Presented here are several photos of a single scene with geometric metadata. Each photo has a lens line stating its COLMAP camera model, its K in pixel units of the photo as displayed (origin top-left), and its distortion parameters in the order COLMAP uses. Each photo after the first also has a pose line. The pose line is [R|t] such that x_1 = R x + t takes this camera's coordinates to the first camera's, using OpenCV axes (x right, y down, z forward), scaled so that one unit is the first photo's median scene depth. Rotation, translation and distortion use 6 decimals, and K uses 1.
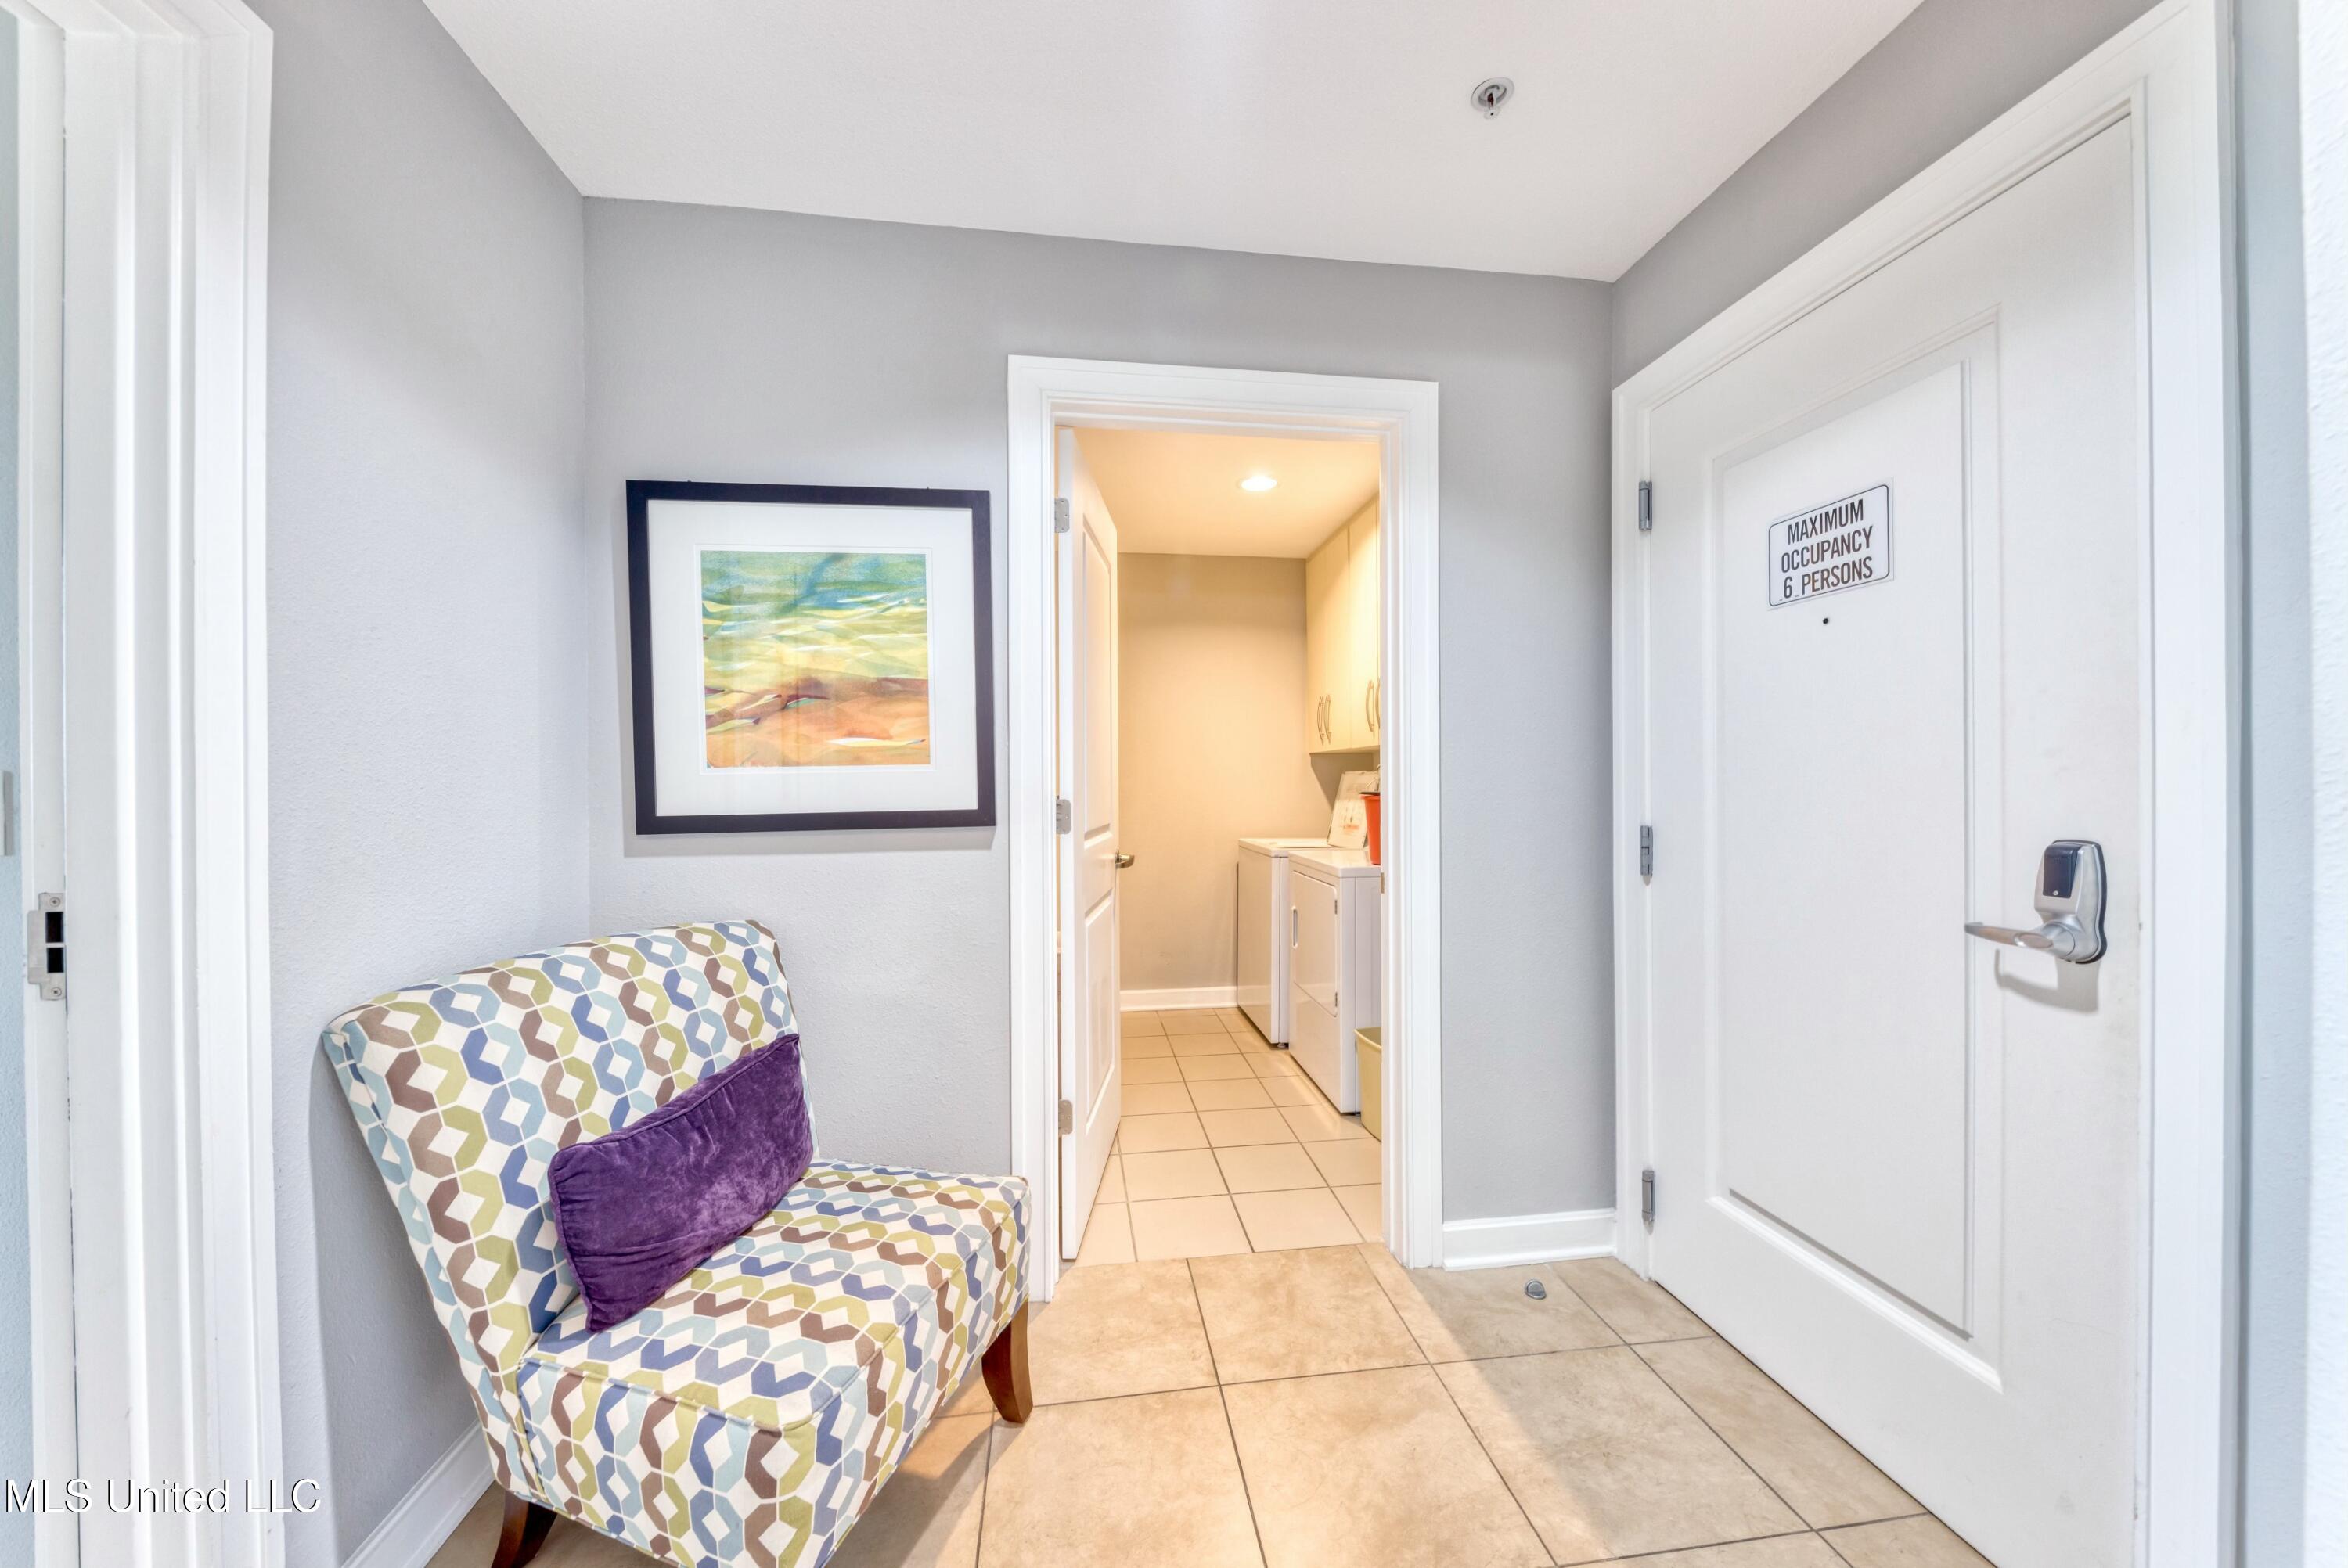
lens RADIAL K [[813.4, 0, 1170.7], [0, 813.4, 782.0], [0, 0, 1]] dist [-0.000872, -0.001130]
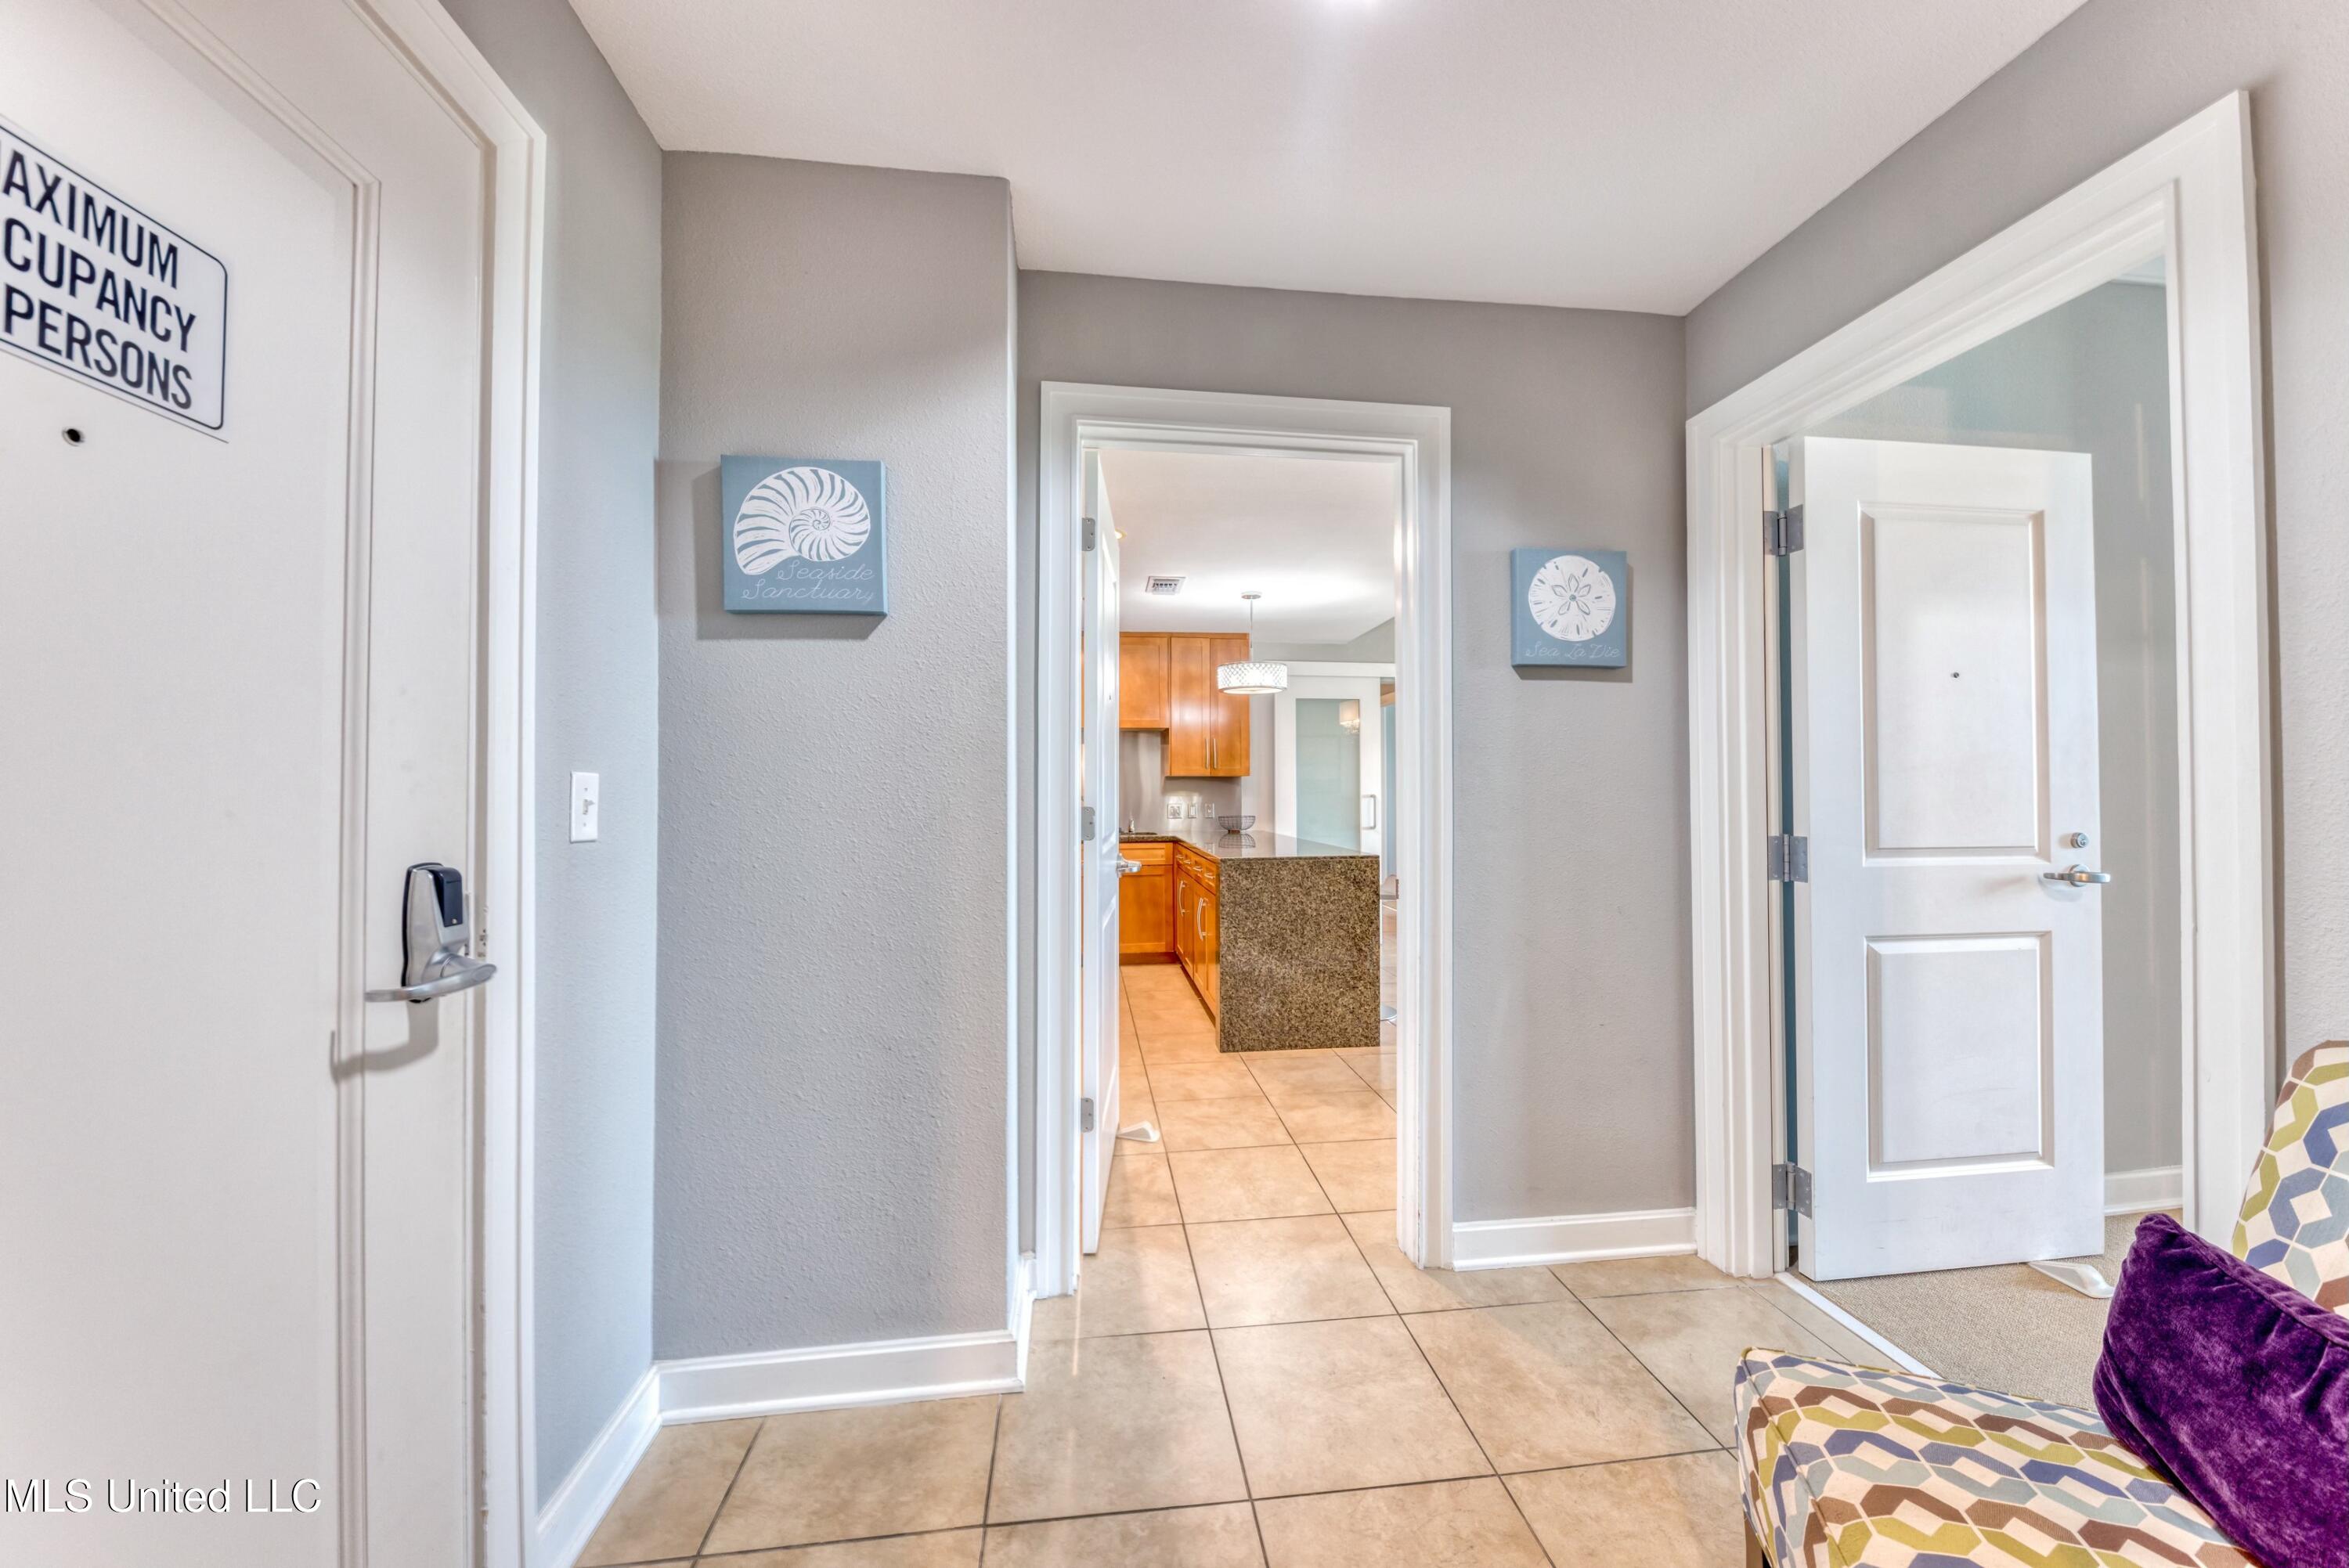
lens RADIAL K [[813.8, 0, 1174.0], [0, 813.8, 783.2], [0, 0, 1]] dist [-0.000872, -0.001130]
pose [[-0.999690, 0.008089, 0.023563, 0.213209], [0.007885, 0.999931, -0.008707, -0.003111], [-0.023632, -0.008518, -0.999684, 1.466080]]
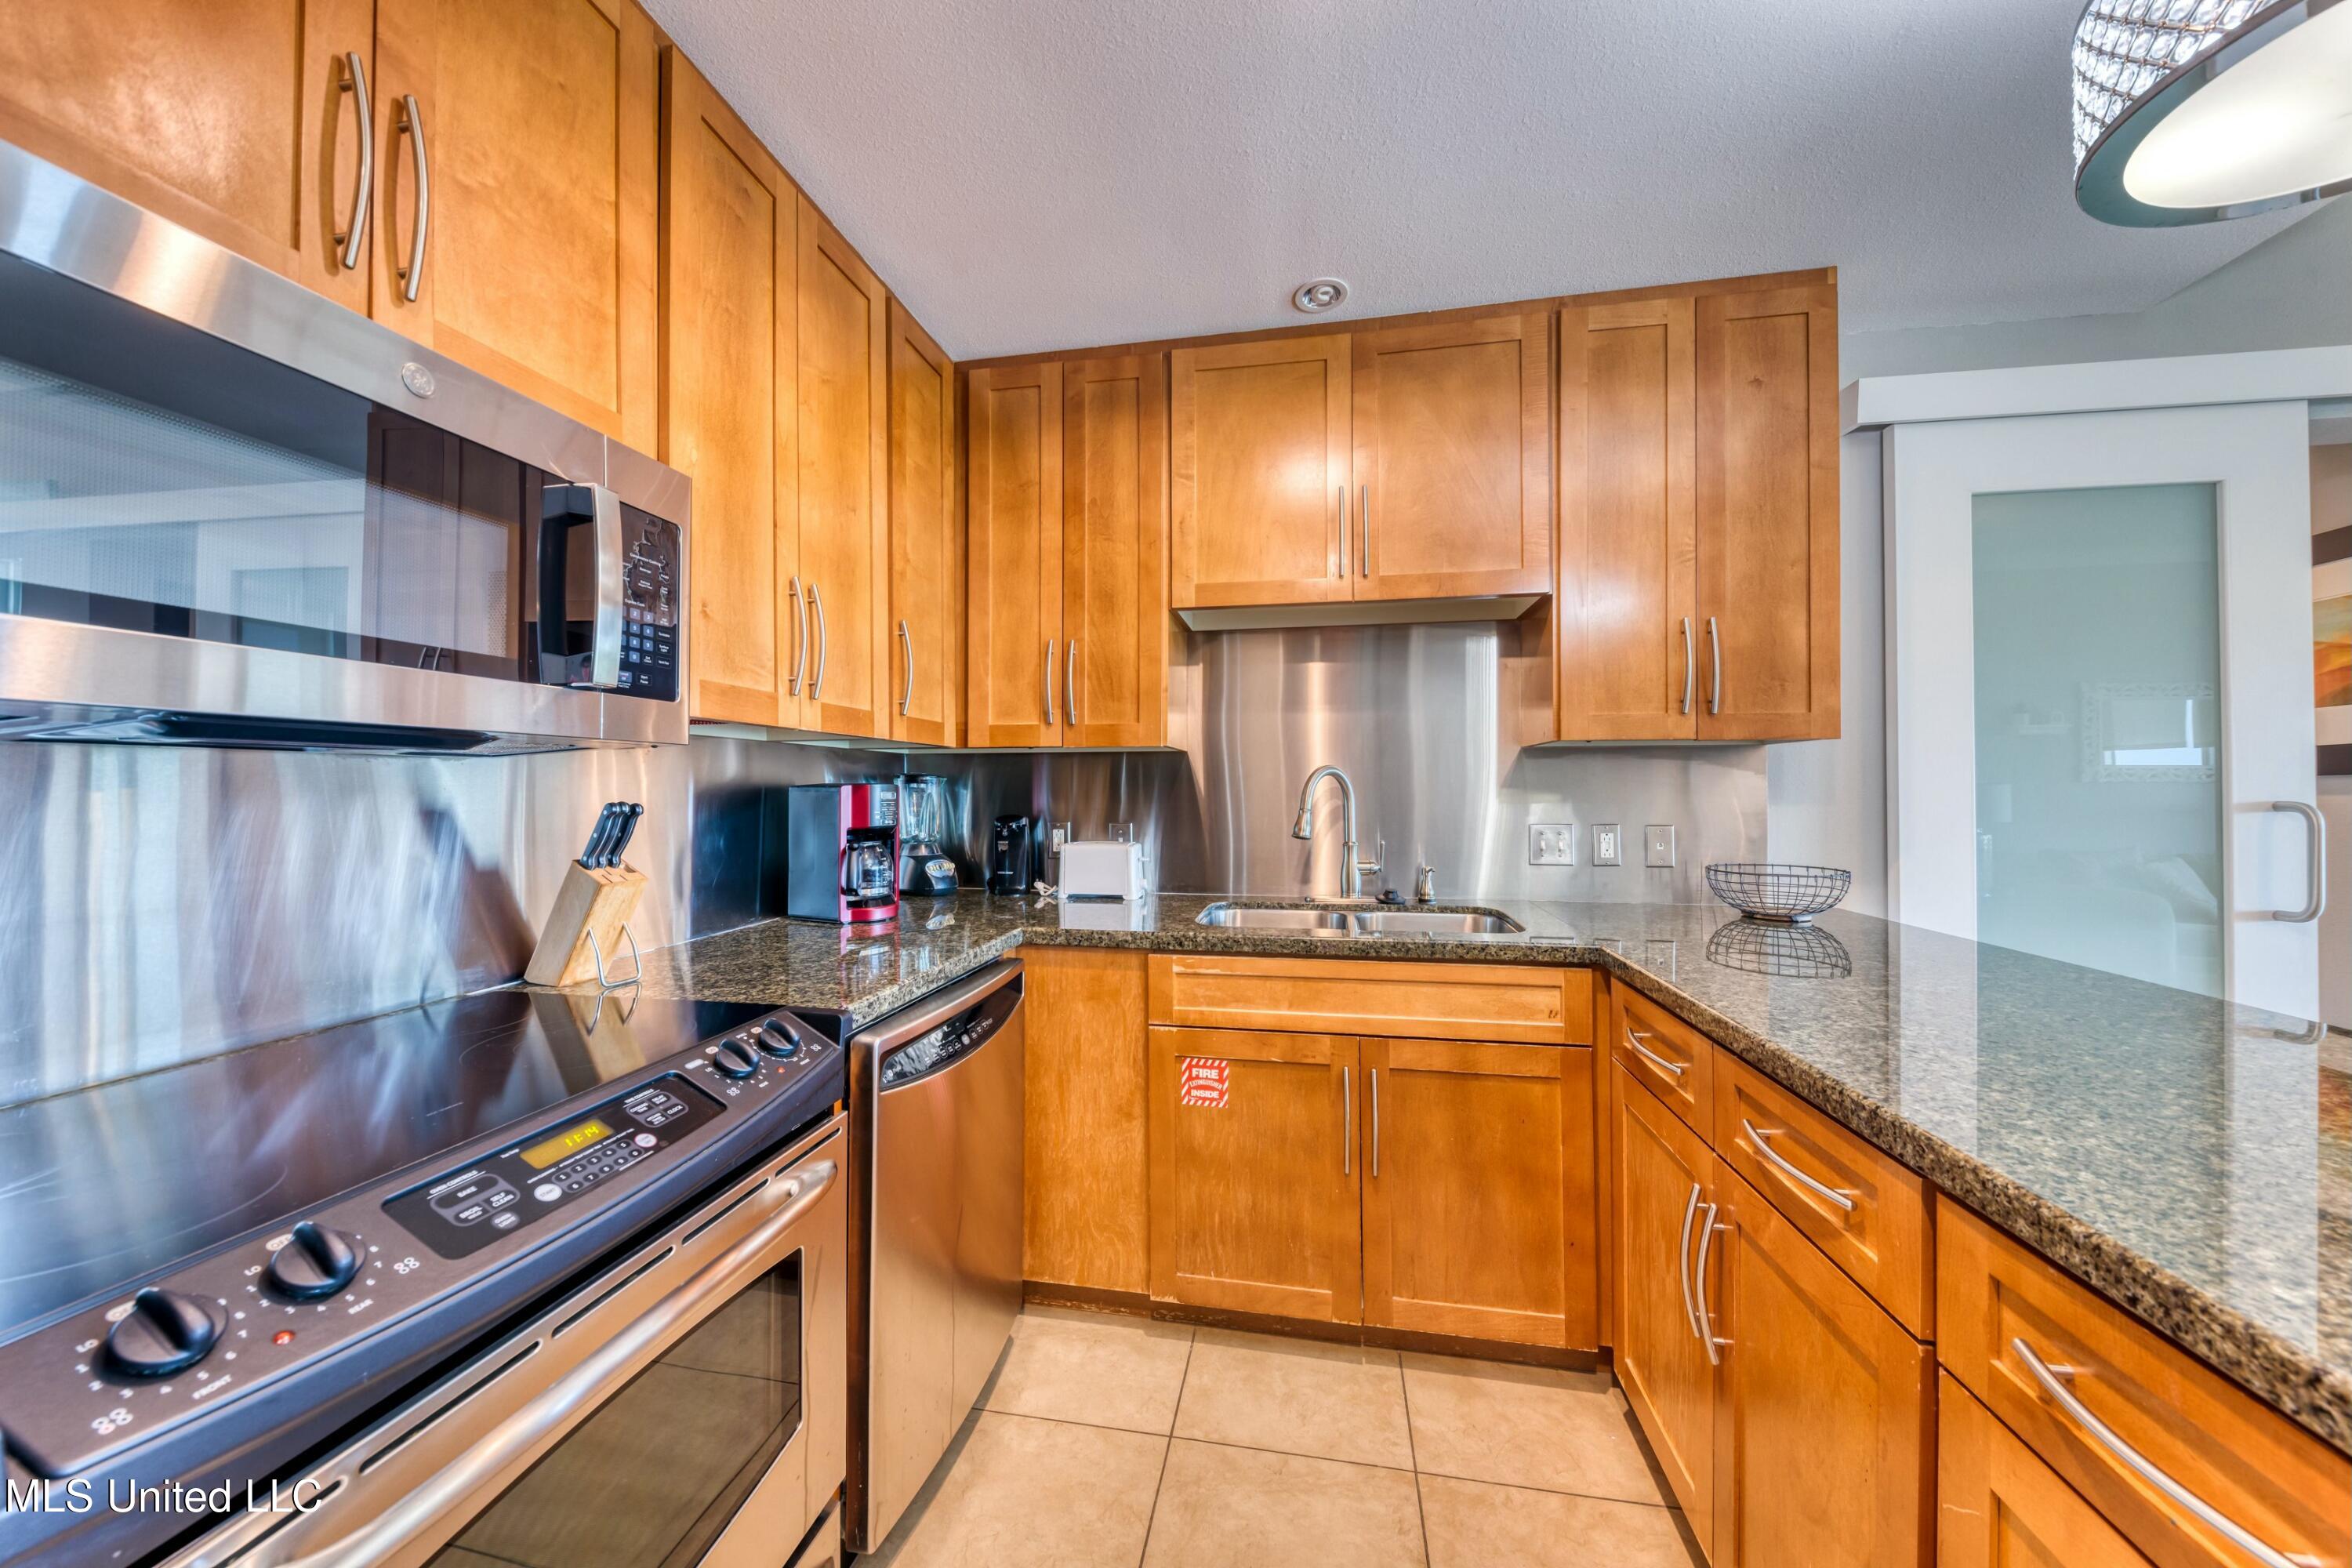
lens RADIAL K [[814.9, 0, 1177.1], [0, 814.9, 782.1], [0, 0, 1]] dist [-0.000872, -0.001130]
pose [[-0.947795, 0.012509, 0.318635, 0.250869], [0.010769, 0.999916, -0.007222, -0.003839], [-0.318698, -0.003413, -0.947850, 1.109678]]
